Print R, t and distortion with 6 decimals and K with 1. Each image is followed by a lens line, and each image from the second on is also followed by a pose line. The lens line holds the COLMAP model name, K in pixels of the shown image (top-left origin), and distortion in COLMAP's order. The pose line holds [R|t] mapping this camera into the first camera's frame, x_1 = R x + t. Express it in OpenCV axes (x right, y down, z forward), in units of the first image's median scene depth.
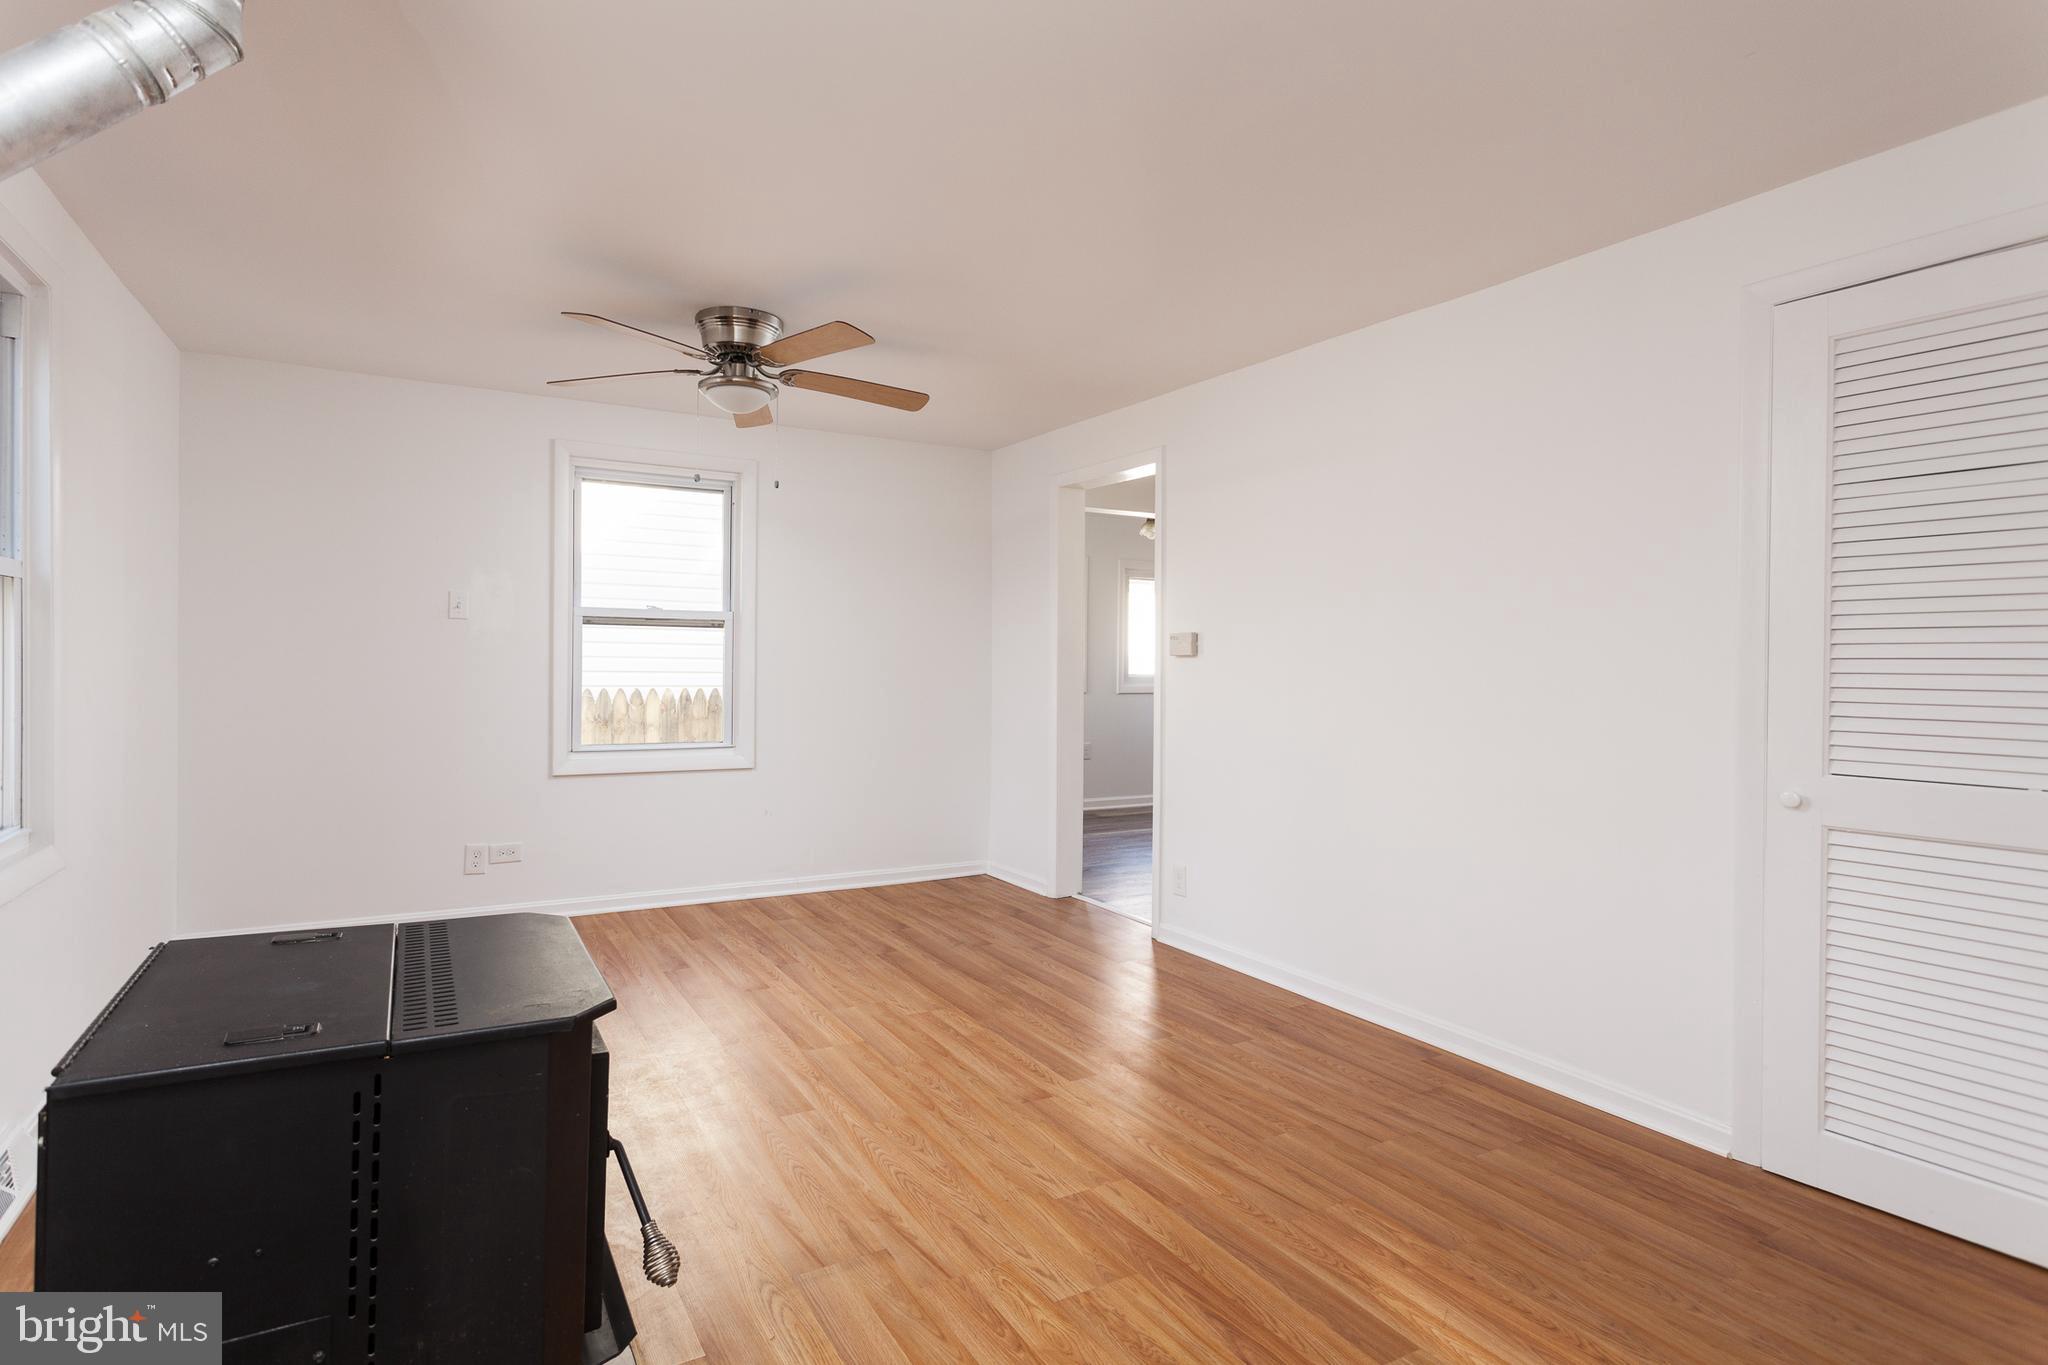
lens RADIAL K [[1059.9, 0, 1018.1], [0, 1059.9, 669.9], [0, 0, 1]] dist [-0.001456, 0.003760]
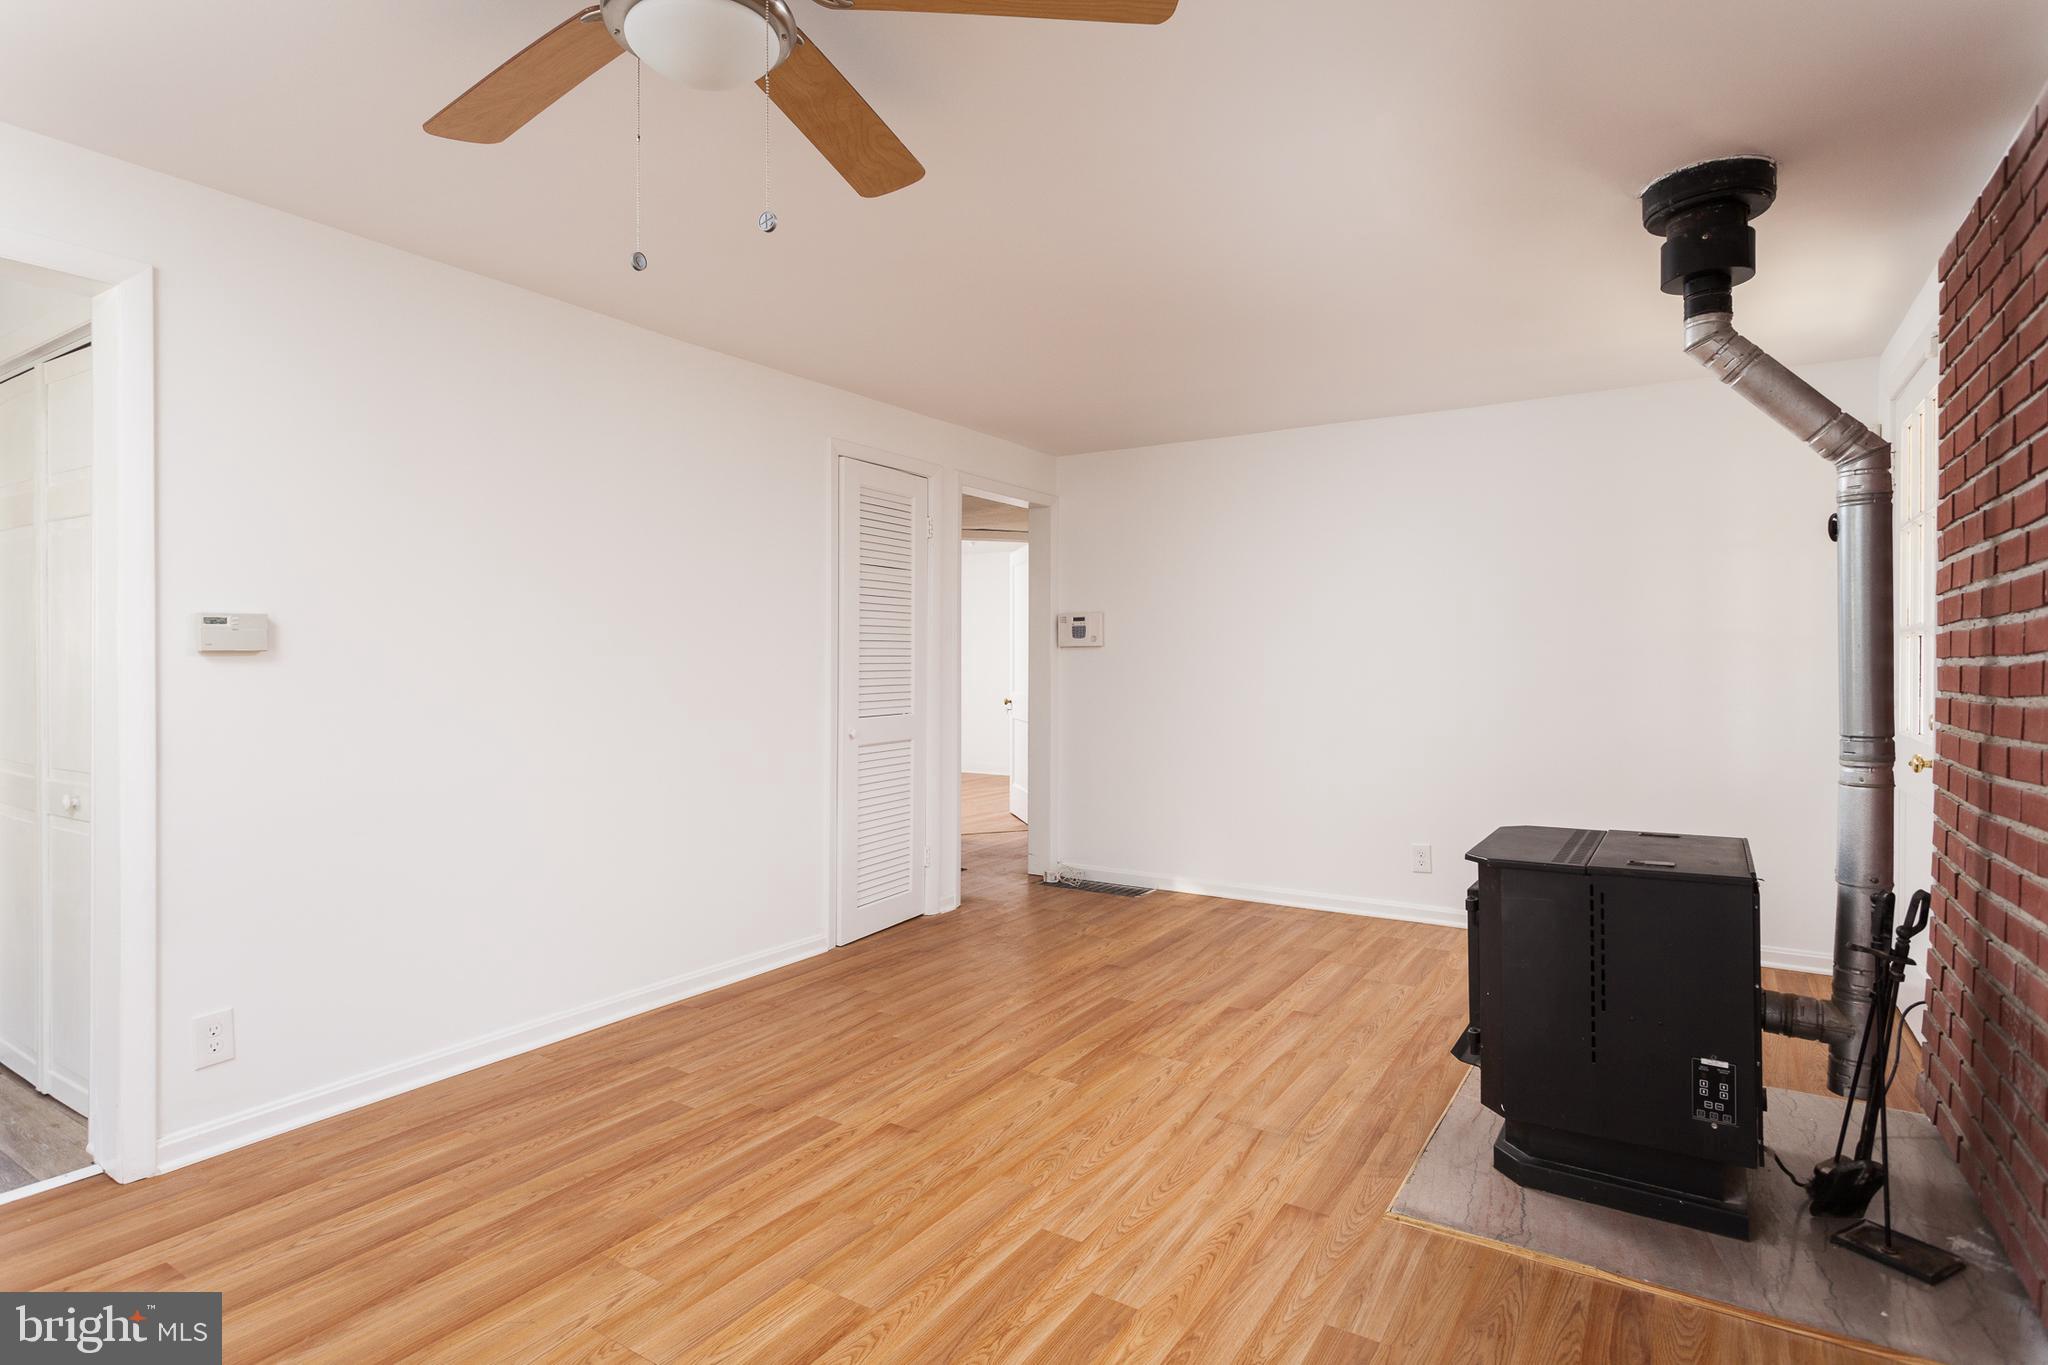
lens RADIAL K [[1059.9, 0, 1008.7], [0, 1059.9, 671.4], [0, 0, 1]] dist [-0.001456, 0.003760]
pose [[-0.452732, -0.018562, 0.891453, -0.891196], [0.003271, 0.999742, 0.022478, -0.022554], [-0.891641, 0.013092, -0.452555, 1.390378]]
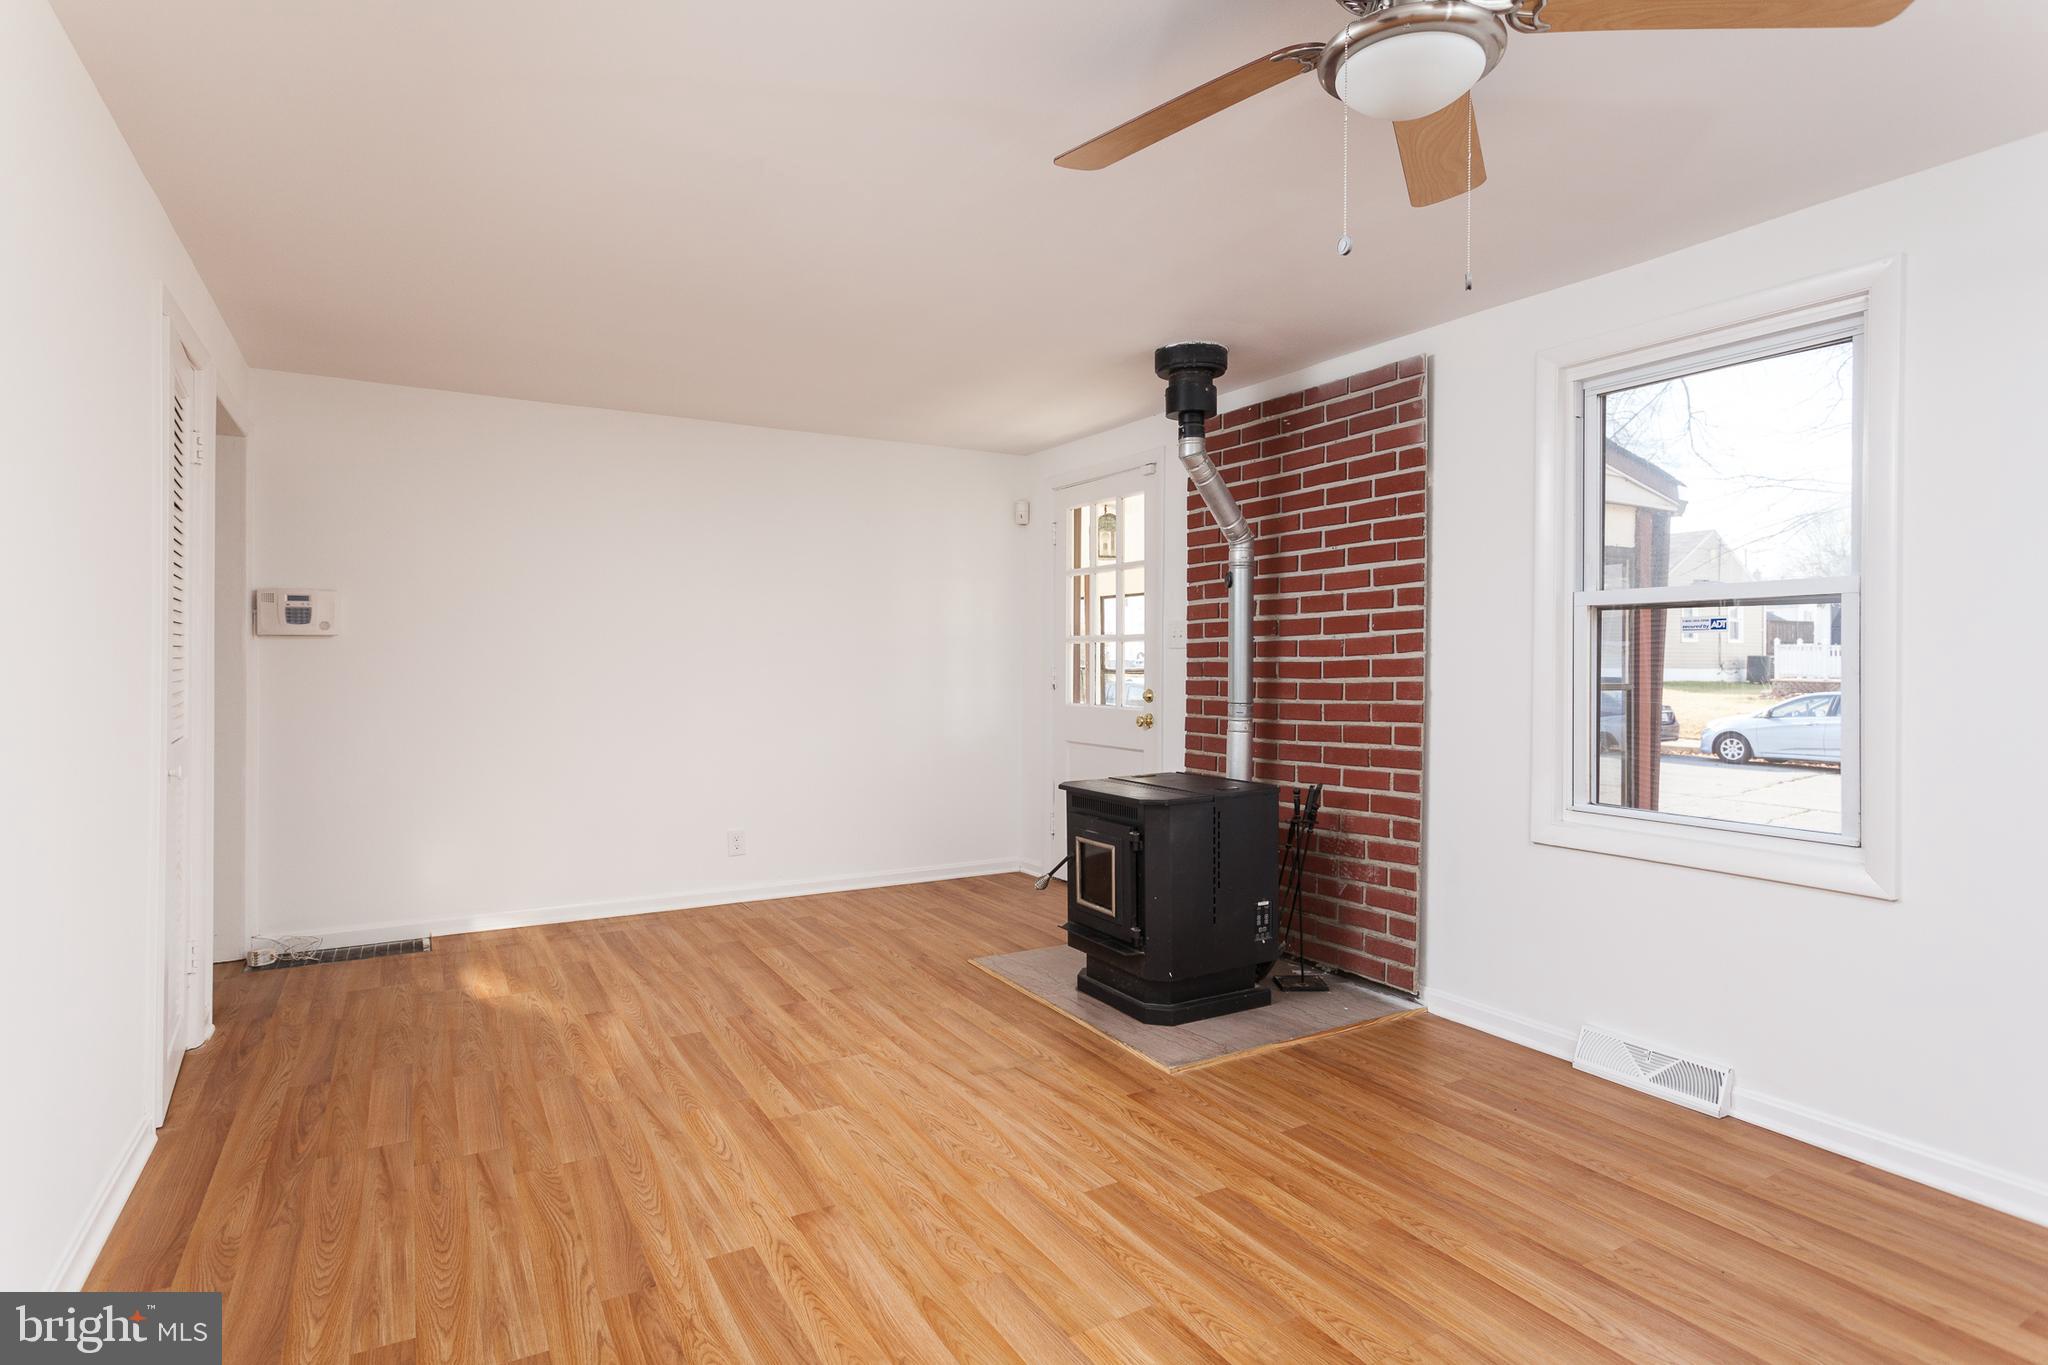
lens RADIAL K [[1059.9, 0, 1021.2], [0, 1059.9, 666.6], [0, 0, 1]] dist [-0.001456, 0.003760]
pose [[-0.999887, -0.014645, -0.003340, -0.134029], [-0.014695, 0.999769, 0.015681, -0.017671], [0.003109, 0.015728, -0.999871, 1.856314]]
